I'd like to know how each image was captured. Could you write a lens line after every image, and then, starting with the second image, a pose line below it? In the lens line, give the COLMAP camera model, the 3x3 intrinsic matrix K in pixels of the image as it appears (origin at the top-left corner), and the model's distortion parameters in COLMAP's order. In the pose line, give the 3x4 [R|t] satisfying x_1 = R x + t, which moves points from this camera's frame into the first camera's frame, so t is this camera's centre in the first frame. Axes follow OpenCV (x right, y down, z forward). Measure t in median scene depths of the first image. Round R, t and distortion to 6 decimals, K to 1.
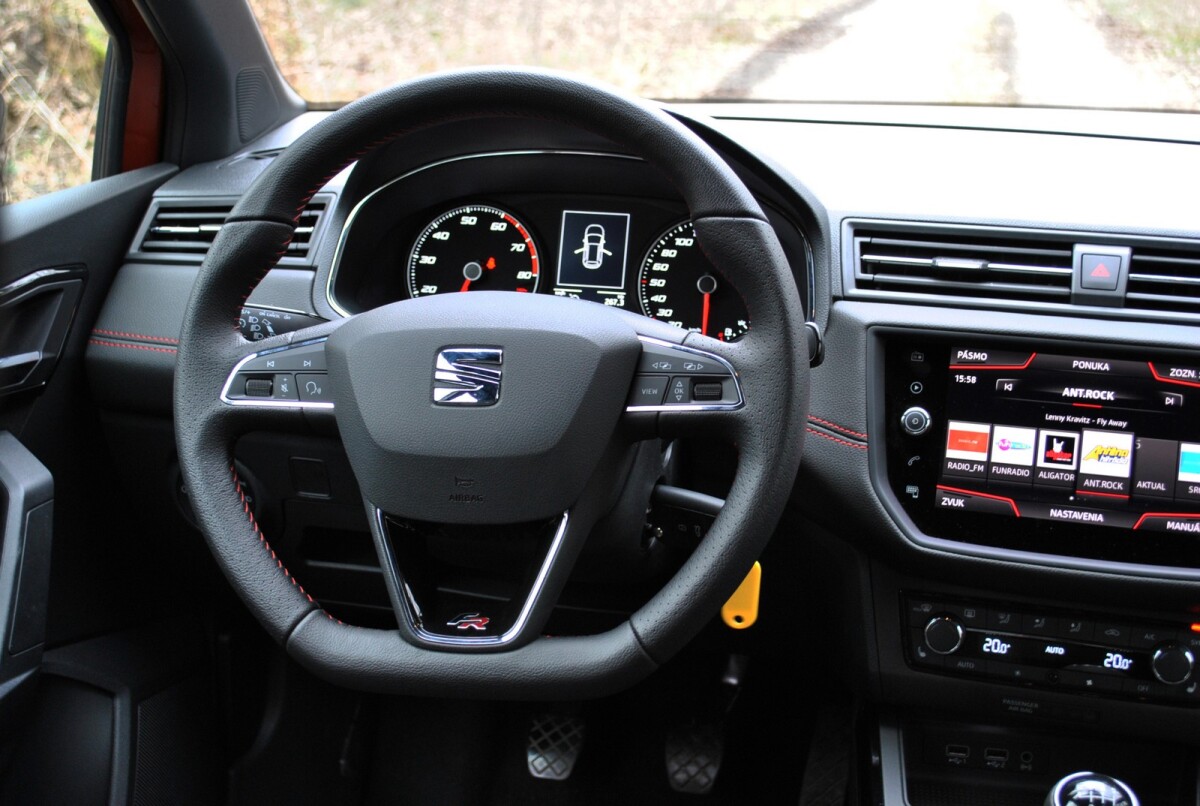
lens RADIAL K [[1679.8, 0, 582.2], [0, 1679.8, 390.5], [0, 0, 1]] dist [-0.026365, 0.000000]
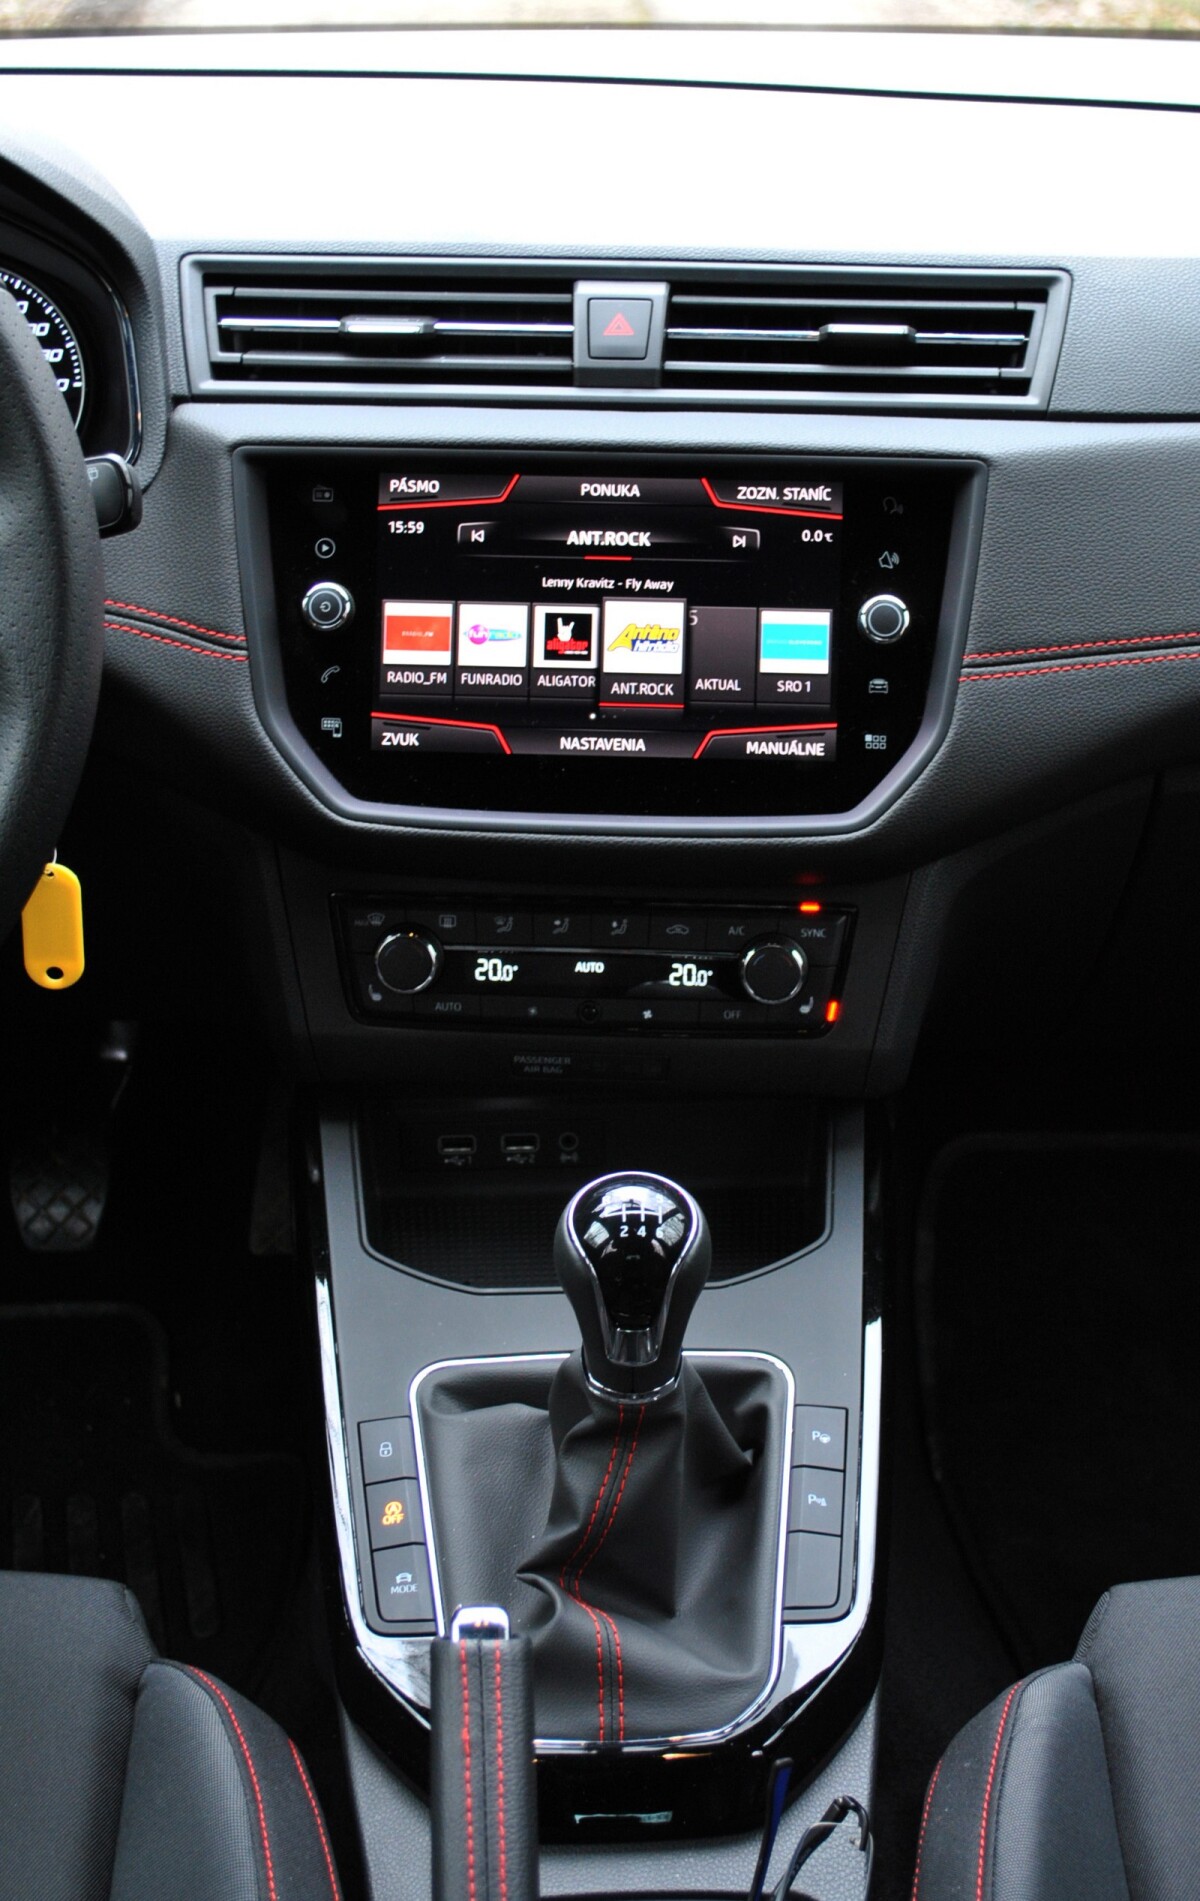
lens RADIAL K [[2884.8, 0, 677.2], [0, 2884.8, 892.8], [0, 0, 1]] dist [-0.041714, 0.000000]
pose [[0.966038, -0.102544, 0.237184, 0.064538], [0.069389, 0.987119, 0.144155, -0.018204], [-0.248911, -0.122801, 0.960710, -0.003833]]
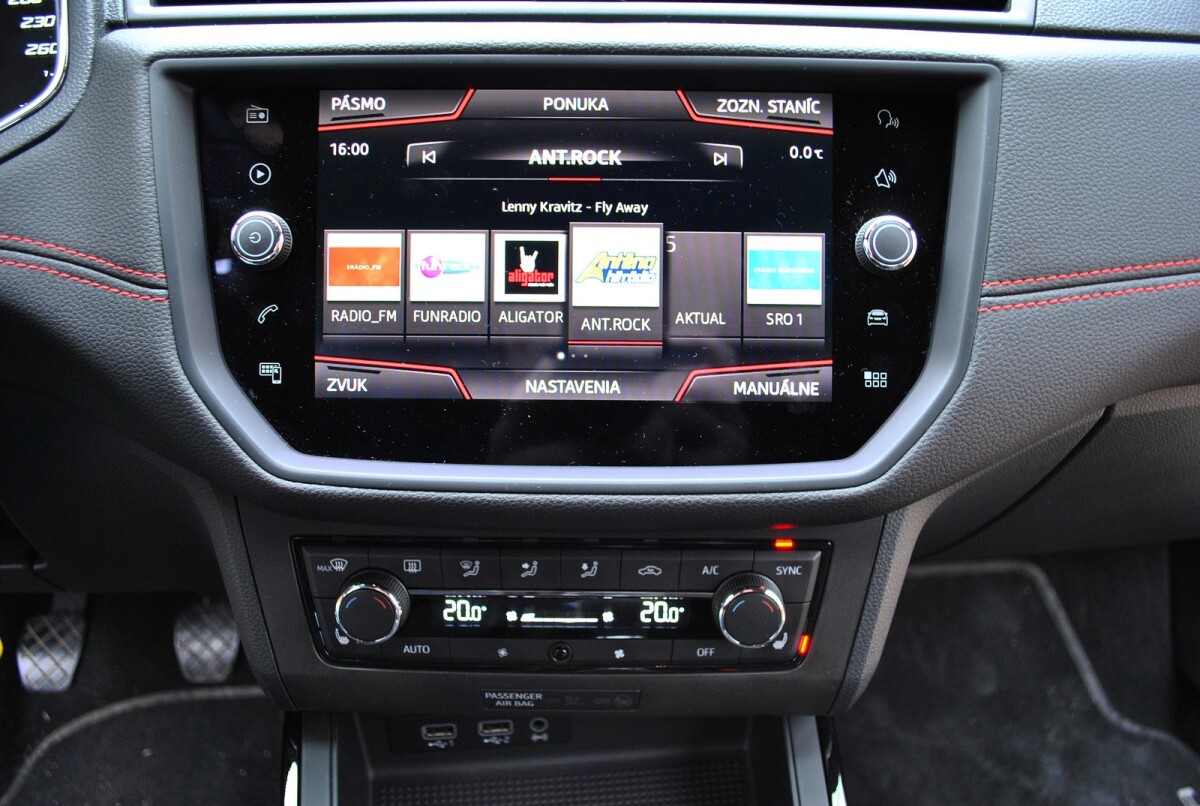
lens RADIAL K [[957.9, 0, 603.6], [0, 957.9, 401.6], [0, 0, 1]] dist [-0.090599, 0.013375]
pose [[0.951772, -0.128400, 0.278647, 0.199431], [0.080608, 0.980960, 0.176692, 0.023491], [-0.296028, -0.145709, 0.944000, 0.645624]]
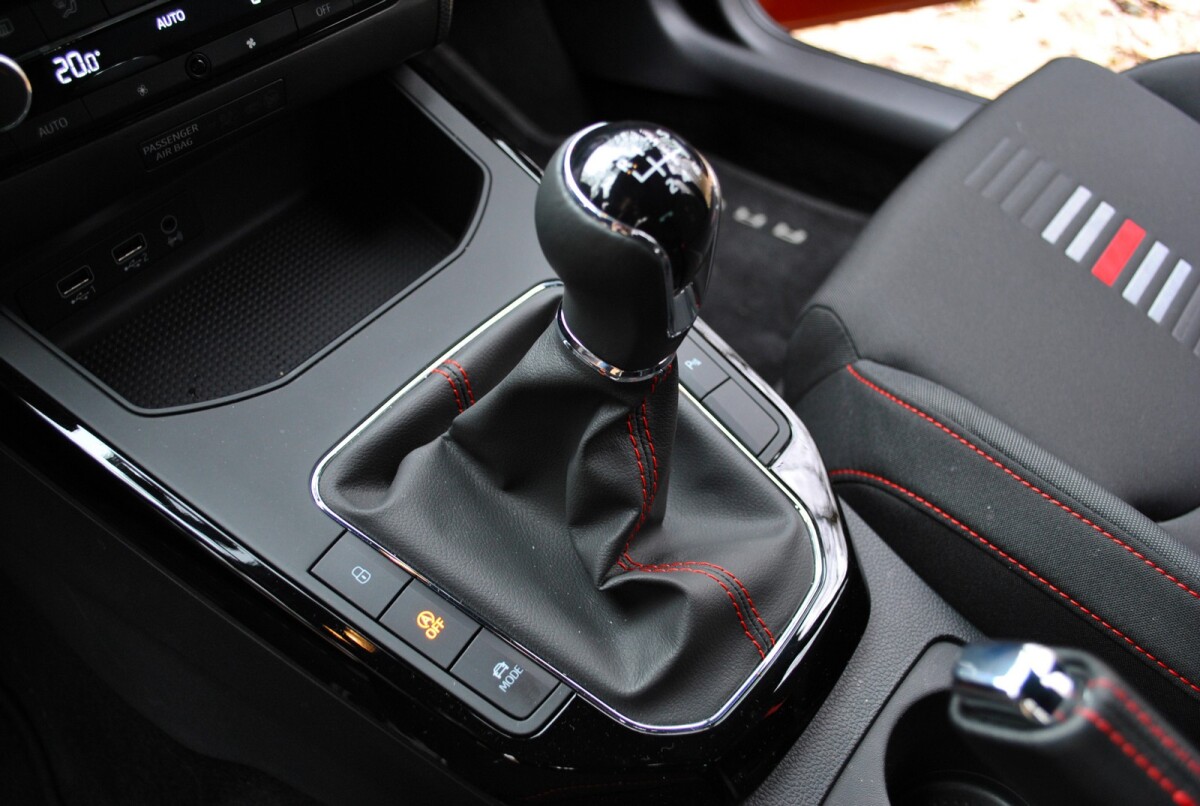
lens RADIAL K [[1095.8, 0, 602.7], [0, 1095.8, 402.6], [0, 0, 1]] dist [-0.057274, 0.000000]
pose [[0.435591, -0.643439, 0.629481, 0.039285], [0.285430, 0.761955, 0.581338, 0.080935], [-0.853692, -0.073553, 0.515558, 0.648499]]
